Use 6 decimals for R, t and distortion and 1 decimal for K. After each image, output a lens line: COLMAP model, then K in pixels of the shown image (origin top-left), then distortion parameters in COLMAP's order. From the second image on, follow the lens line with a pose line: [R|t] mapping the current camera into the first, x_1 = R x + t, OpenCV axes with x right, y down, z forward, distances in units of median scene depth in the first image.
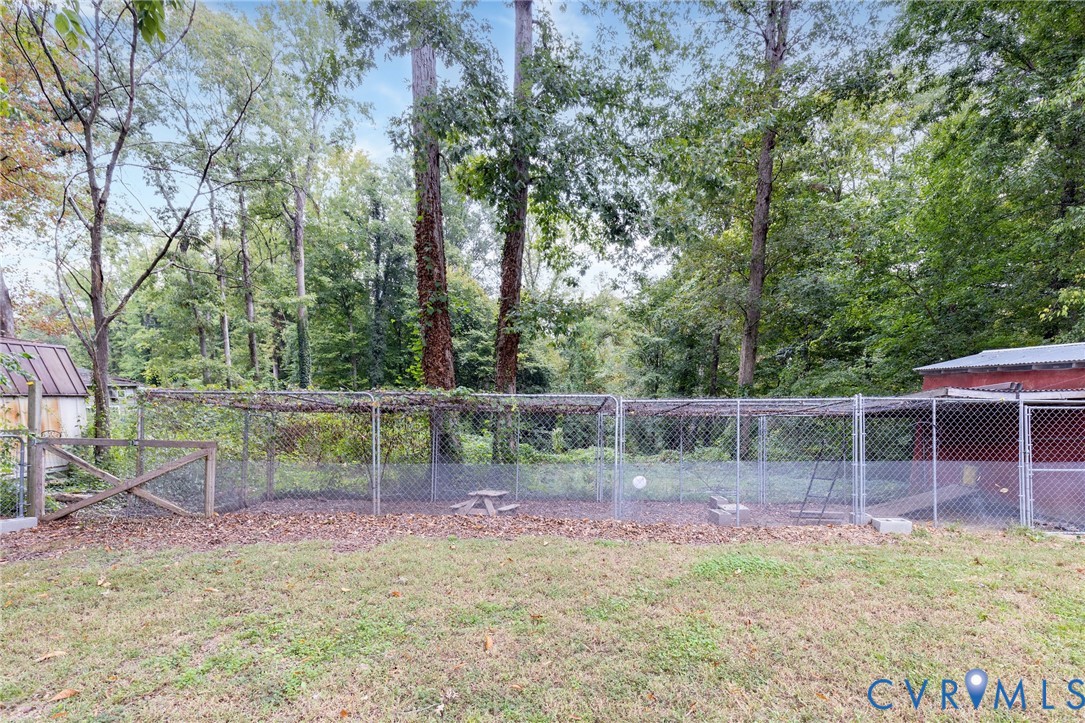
lens RADIAL K [[505.6, 0, 549.3], [0, 505.6, 372.0], [0, 0, 1]] dist [0.004319, 0.000040]
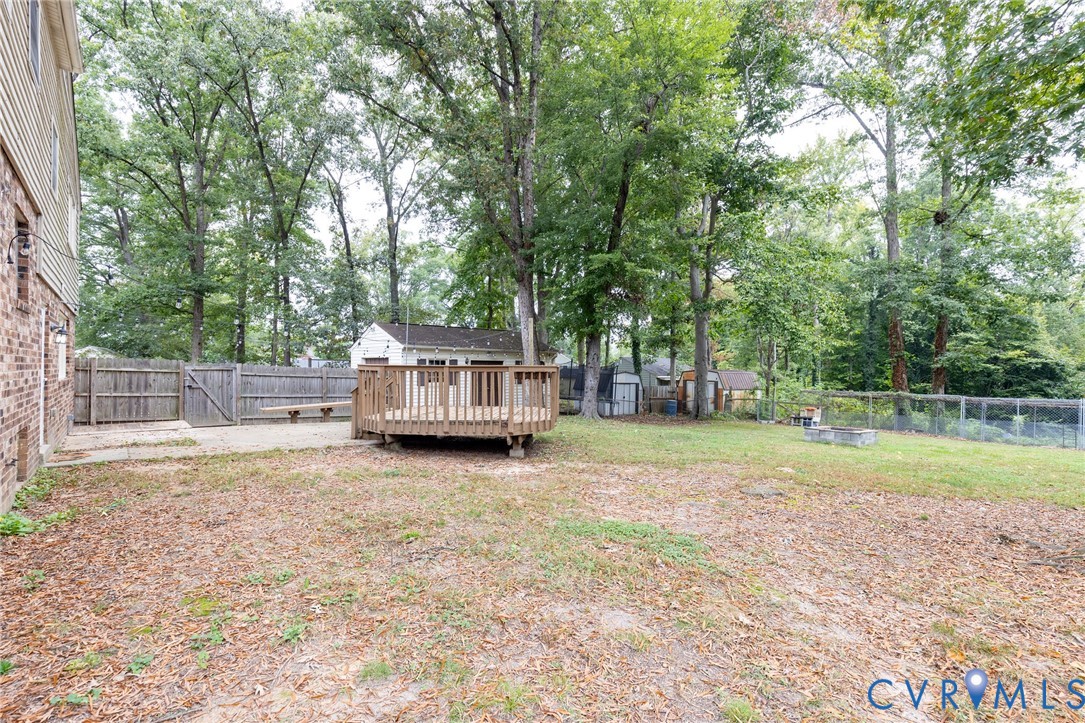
lens RADIAL K [[505.6, 0, 549.3], [0, 505.6, 372.0], [0, 0, 1]] dist [0.004319, 0.000040]
pose [[0.629162, -0.004378, -0.777262, 0.157538], [0.029851, 0.999383, 0.018533, -0.041908], [0.776701, -0.034862, 0.628904, -0.472582]]
